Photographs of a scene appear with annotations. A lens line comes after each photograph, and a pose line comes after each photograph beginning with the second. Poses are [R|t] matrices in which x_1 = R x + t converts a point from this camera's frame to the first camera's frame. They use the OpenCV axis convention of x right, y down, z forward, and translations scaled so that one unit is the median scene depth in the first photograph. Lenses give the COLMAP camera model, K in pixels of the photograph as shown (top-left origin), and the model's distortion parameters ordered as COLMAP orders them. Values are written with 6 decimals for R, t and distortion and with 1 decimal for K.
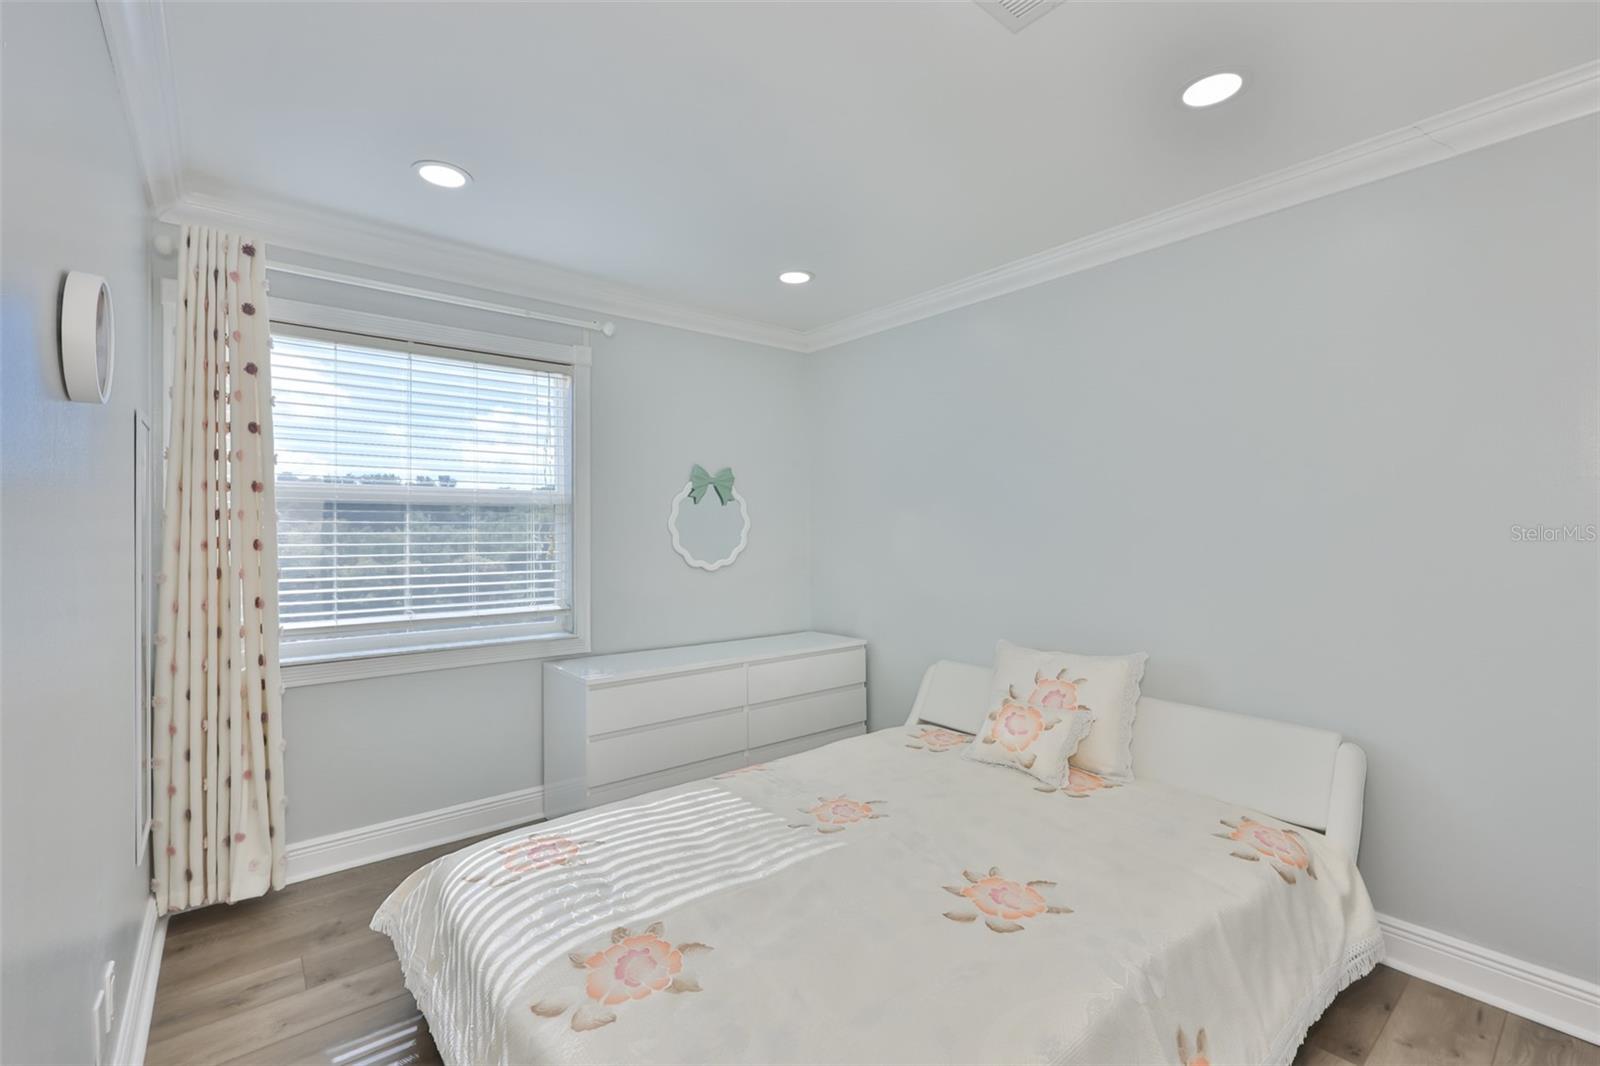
lens RADIAL K [[688.5, 0, 788.9], [0, 688.5, 527.3], [0, 0, 1]] dist [-0.002502, -0.000138]
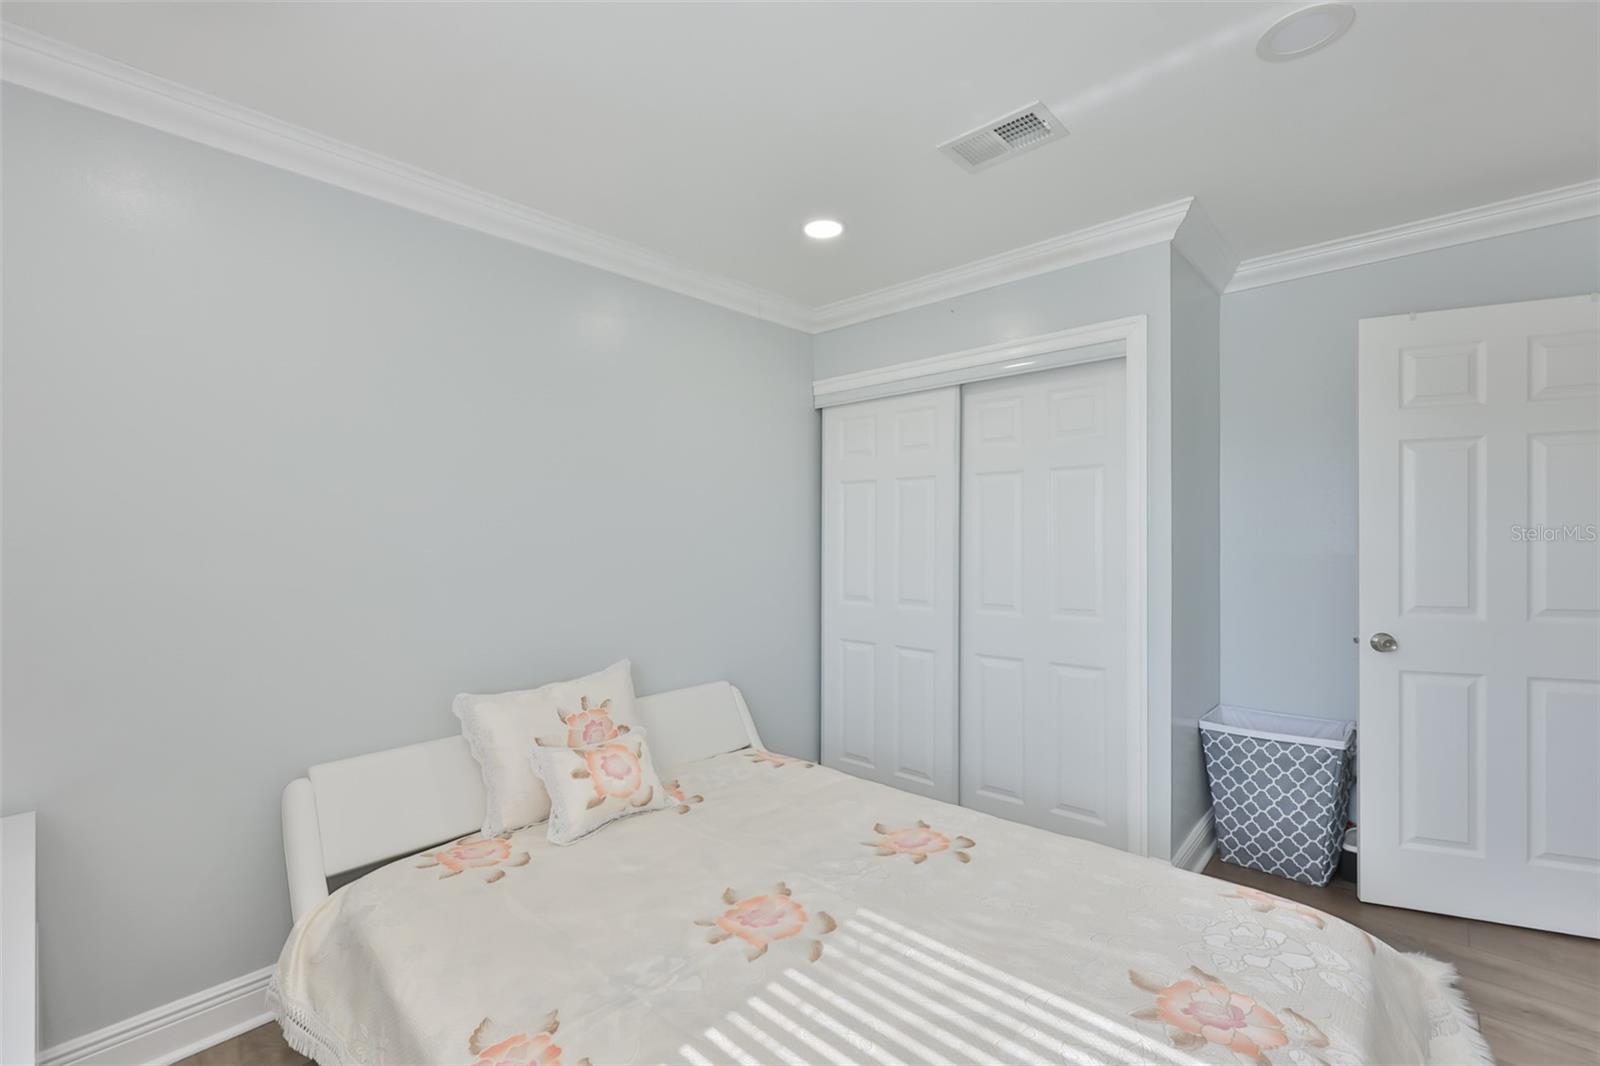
lens RADIAL K [[688.5, 0, 792.6], [0, 688.5, 536.0], [0, 0, 1]] dist [-0.002502, -0.000138]
pose [[-0.154429, 0.007007, 0.987979, -0.697855], [0.003182, 0.999973, -0.006595, 0.001120], [-0.987999, 0.002125, -0.154447, 1.129196]]
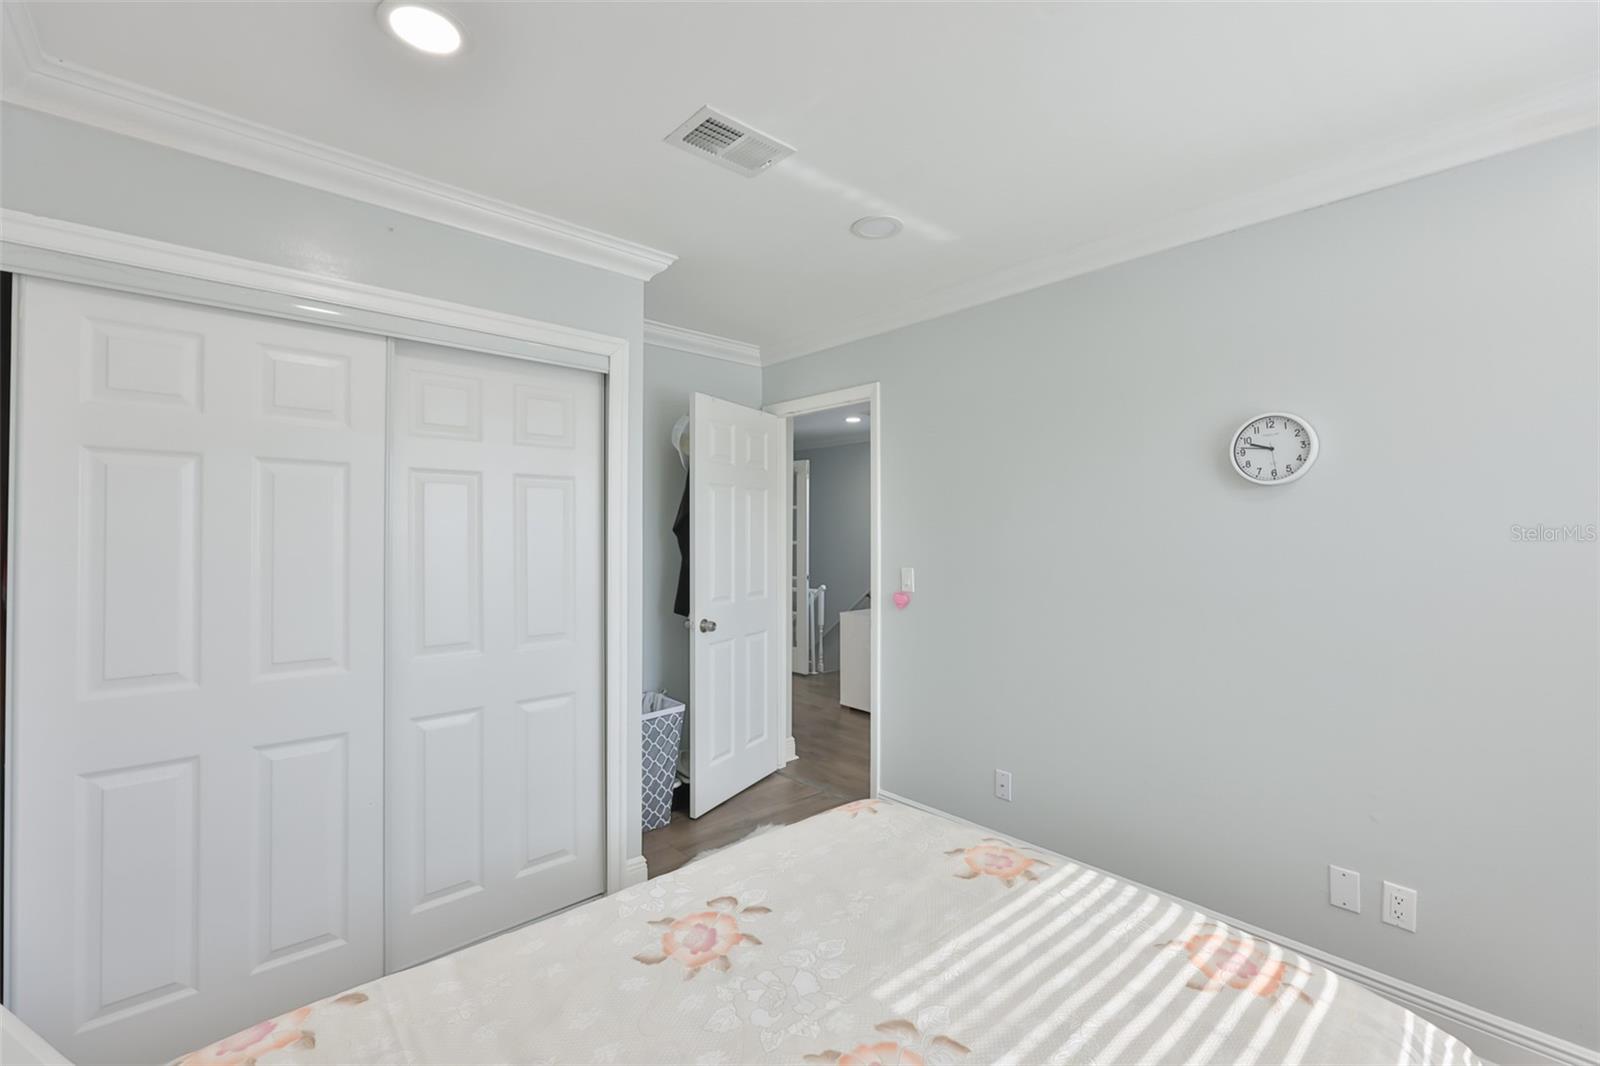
lens RADIAL K [[687.2, 0, 795.3], [0, 687.2, 529.2], [0, 0, 1]] dist [0.008023, -0.001321]
pose [[-0.998540, 0.003982, -0.053861, 0.185645], [0.004734, 0.999893, -0.013834, -0.029518], [0.053800, -0.014069, -0.998453, 1.618873]]
